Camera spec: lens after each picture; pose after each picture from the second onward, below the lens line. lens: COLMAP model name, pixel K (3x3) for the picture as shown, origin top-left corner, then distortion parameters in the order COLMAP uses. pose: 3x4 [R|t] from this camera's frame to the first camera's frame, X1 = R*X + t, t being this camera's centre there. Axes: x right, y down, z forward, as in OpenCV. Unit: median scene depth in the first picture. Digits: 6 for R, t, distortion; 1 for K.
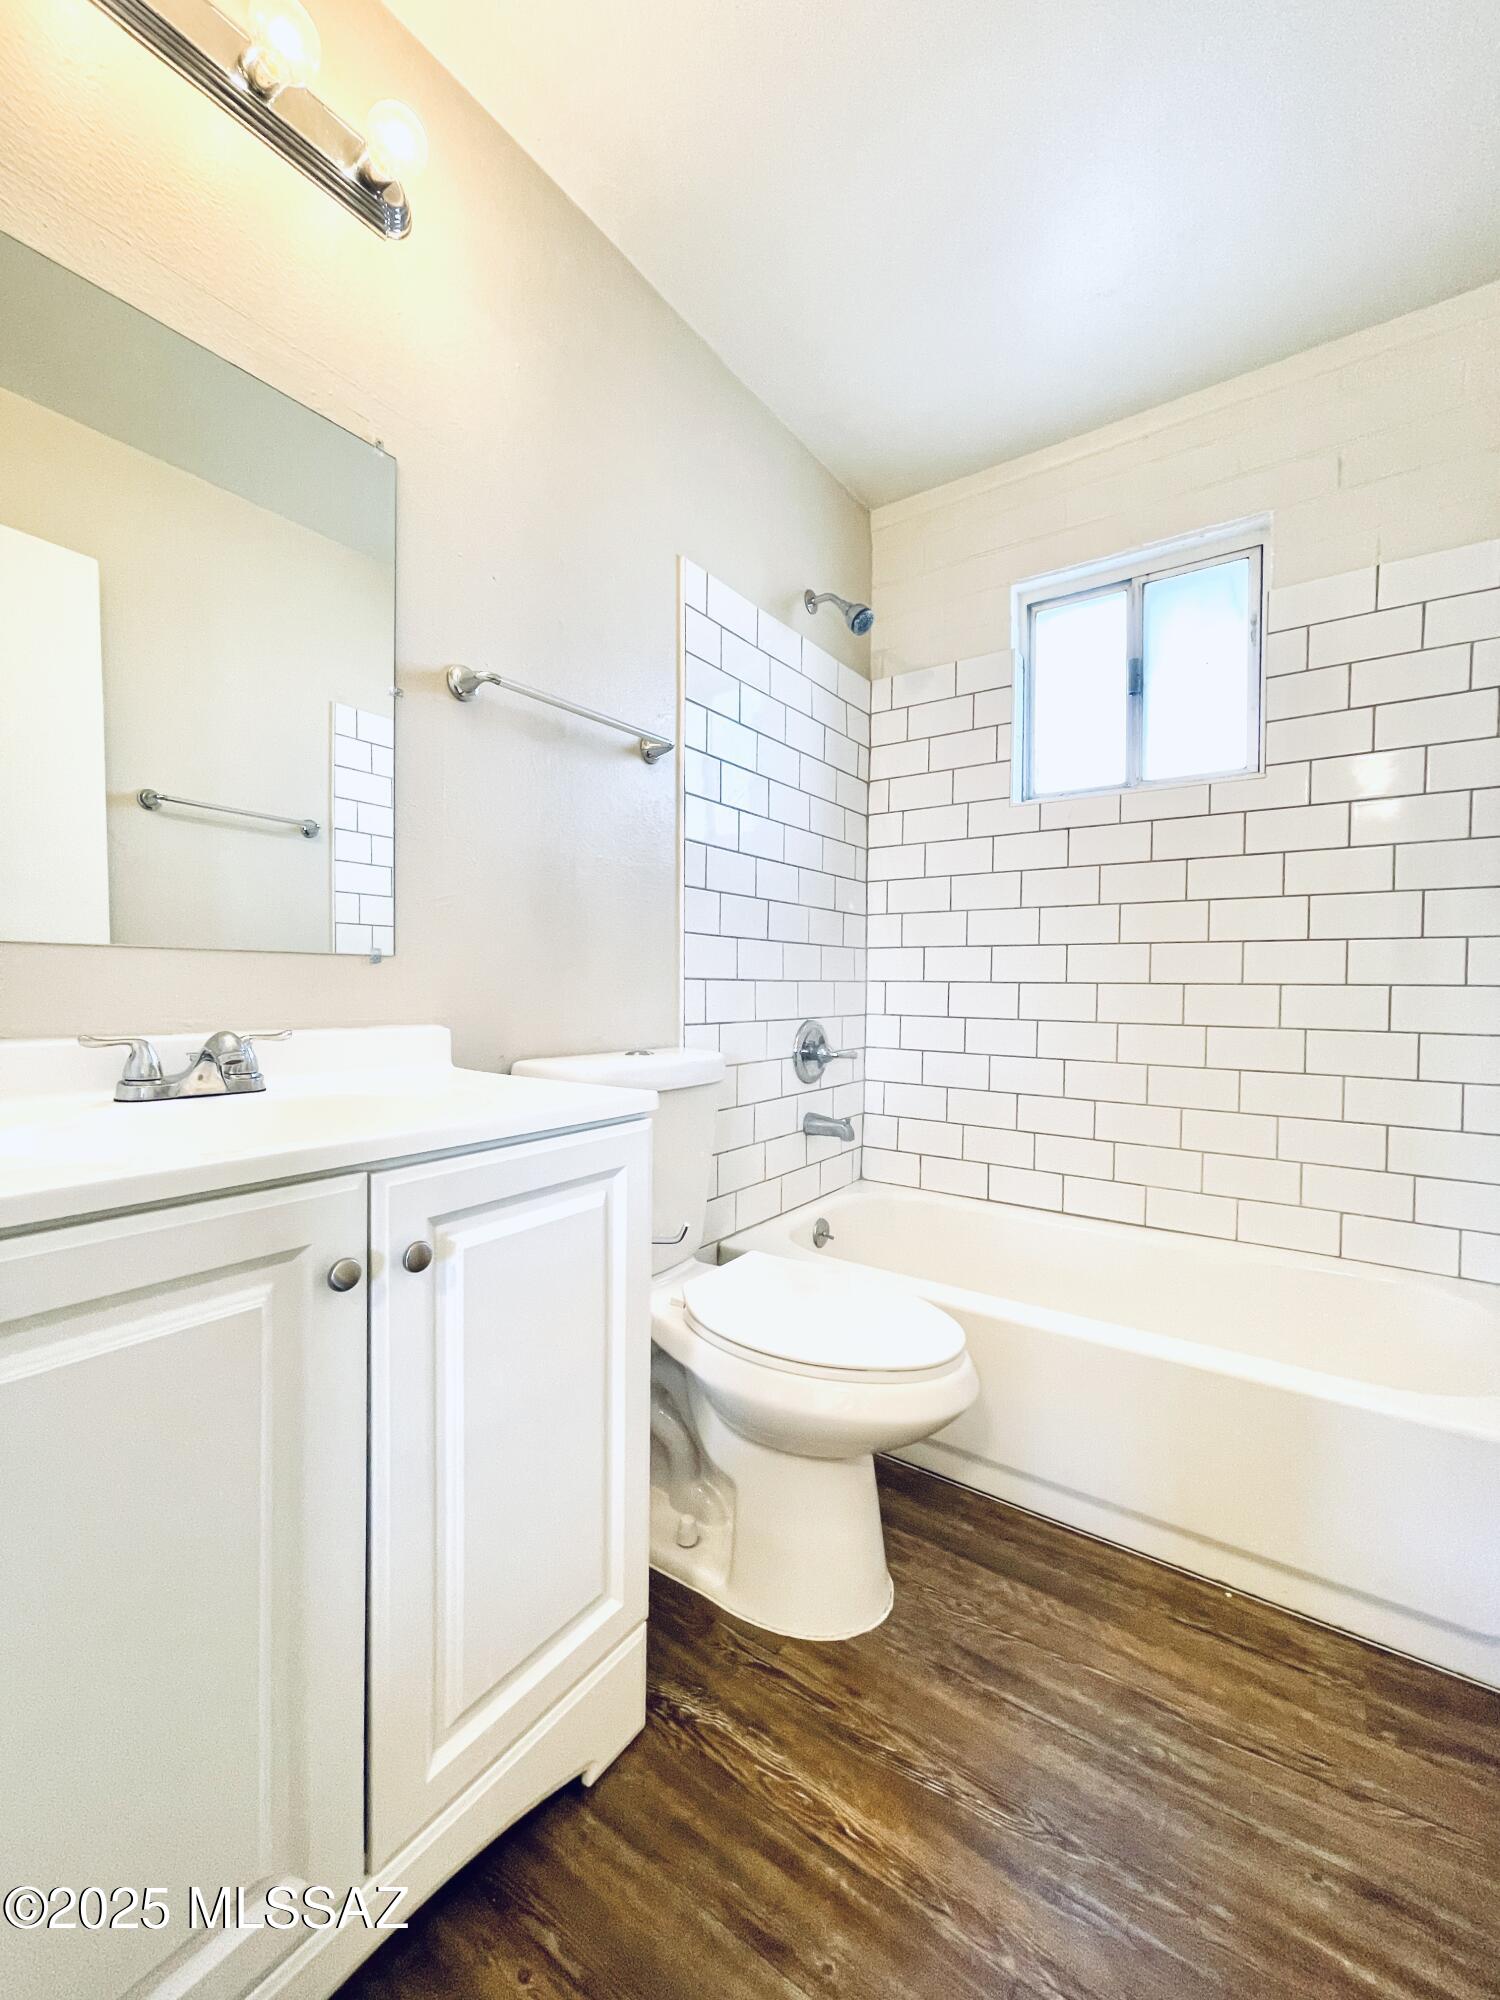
lens RADIAL K [[806.7, 0, 745.3], [0, 806.7, 988.3], [0, 0, 1]] dist [0.002371, -0.001236]
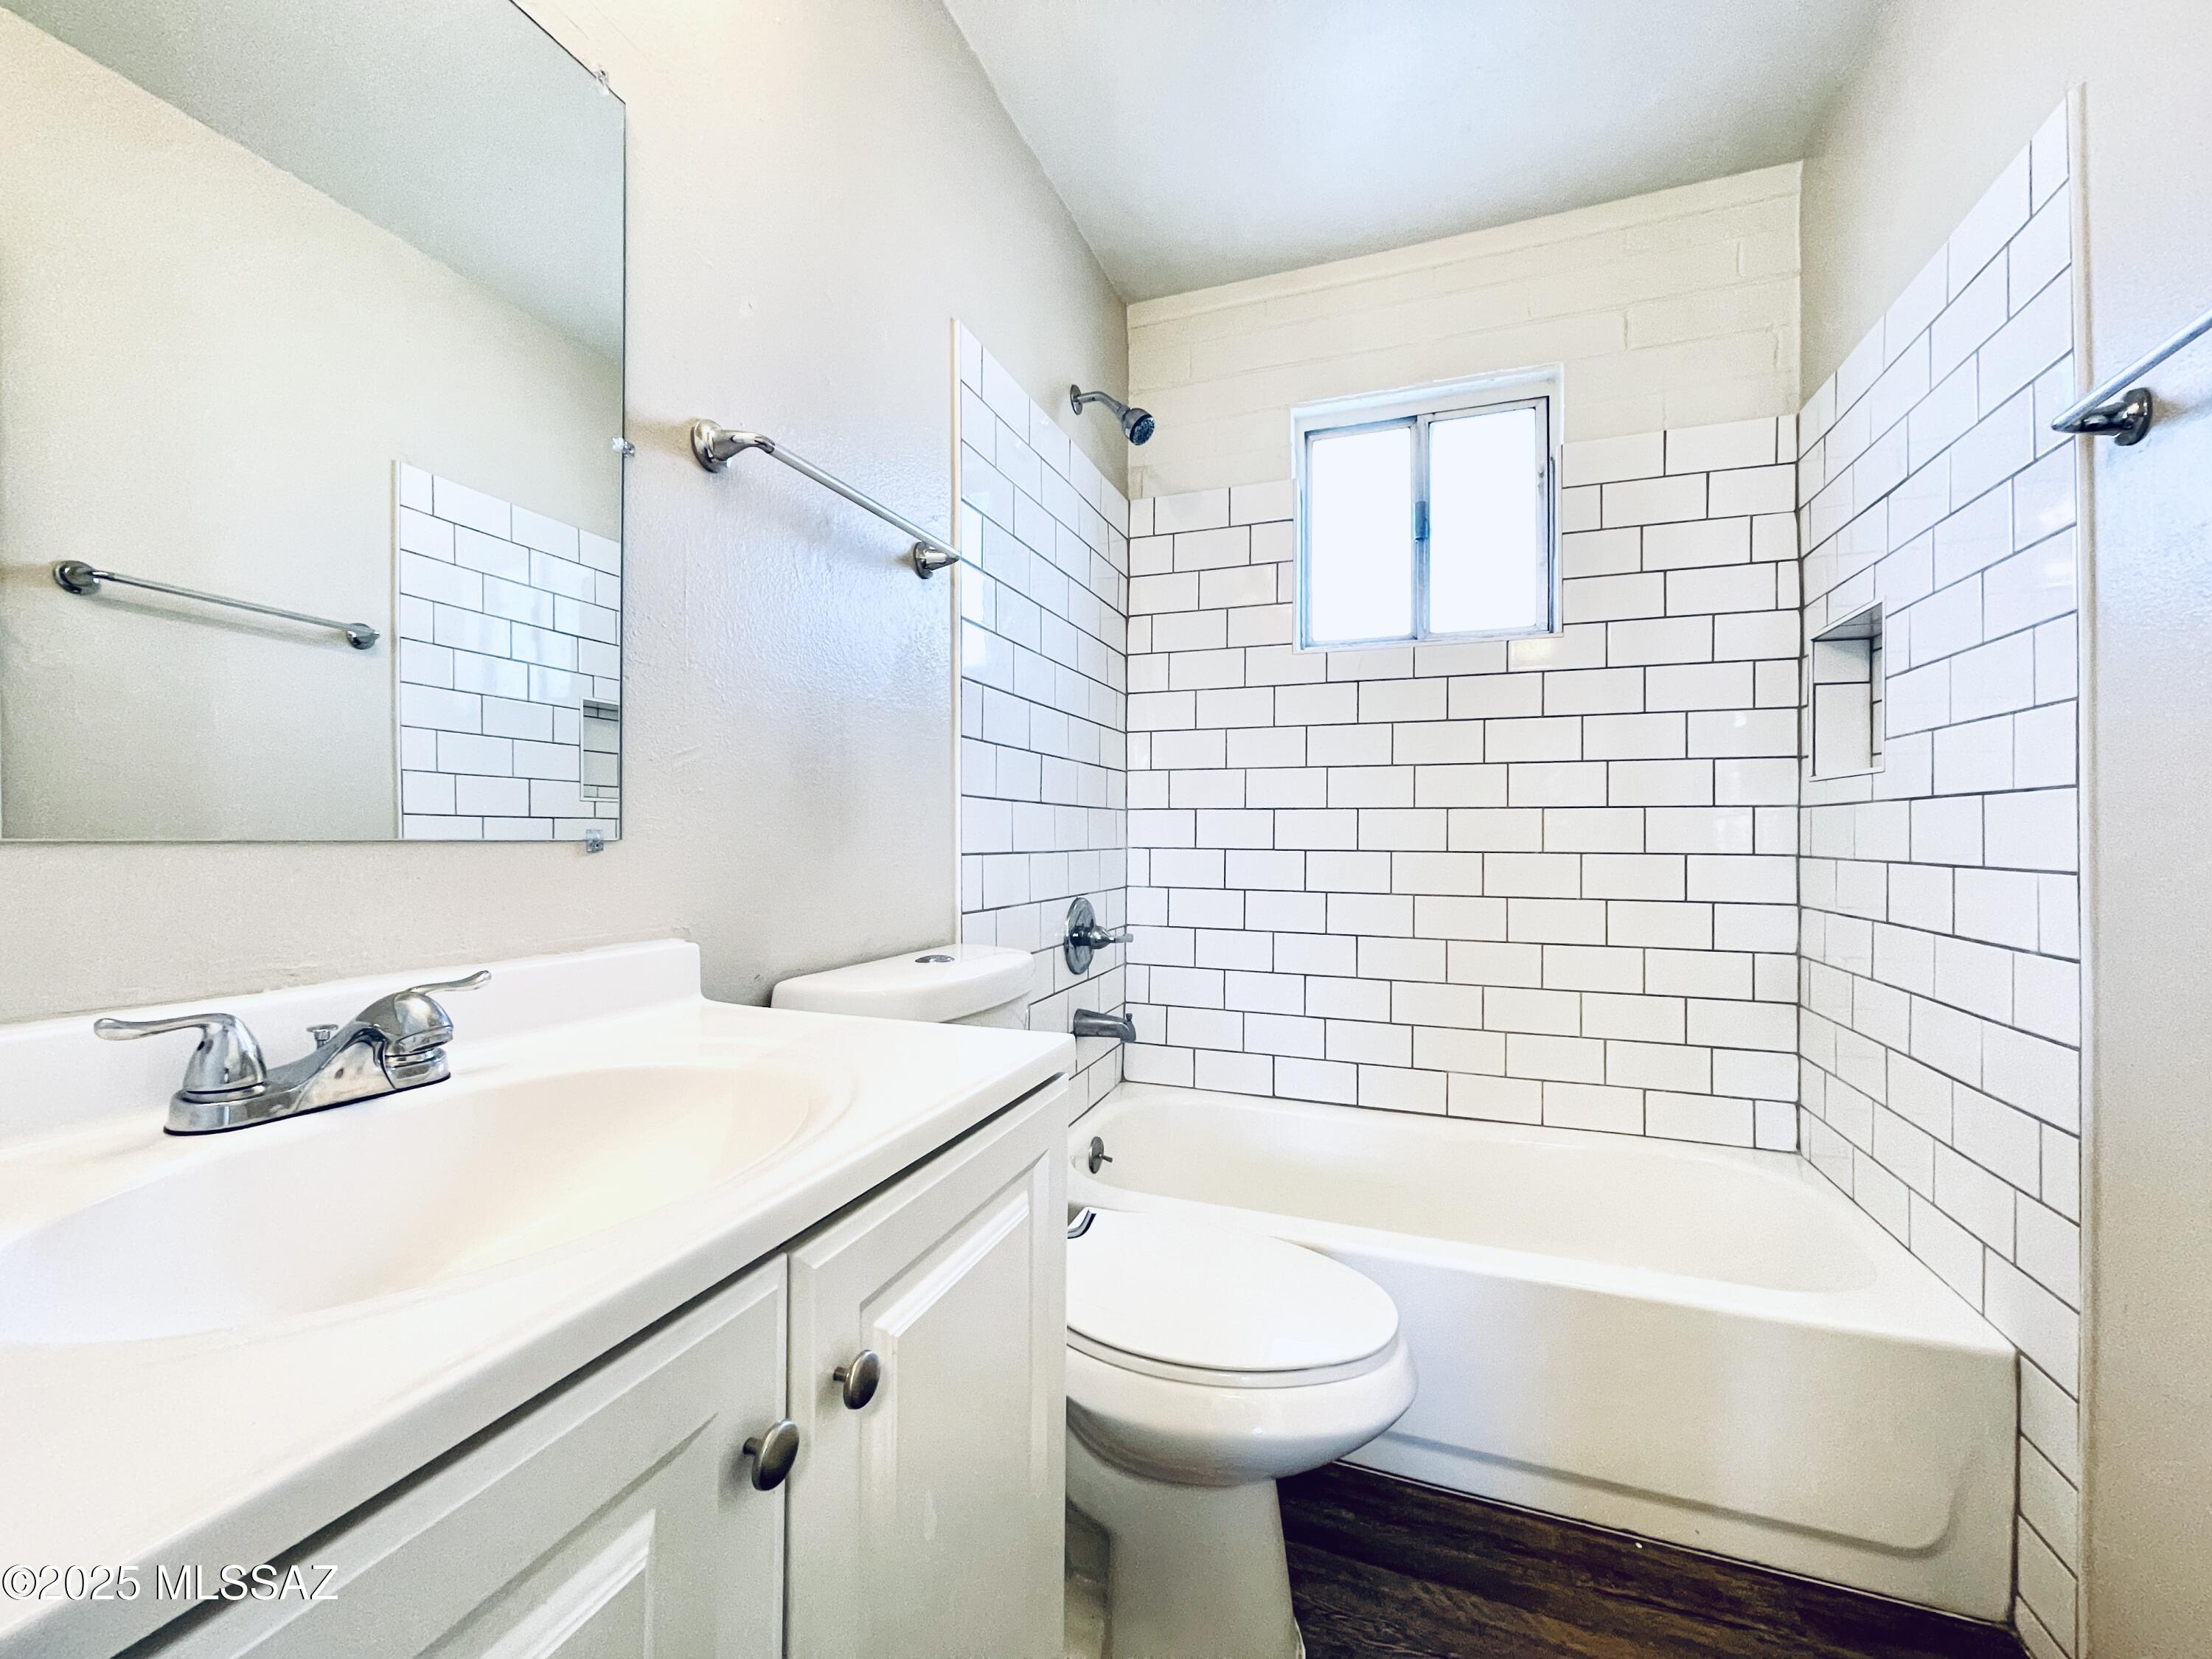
lens RADIAL K [[892.2, 0, 1103.8], [0, 892.2, 822.7], [0, 0, 1]] dist [0.002371, -0.001236]
pose [[0.966194, -0.000886, 0.257815, -0.151896], [0.005449, 0.999841, -0.016982, -0.025304], [-0.257759, 0.017813, 0.966045, 0.118045]]
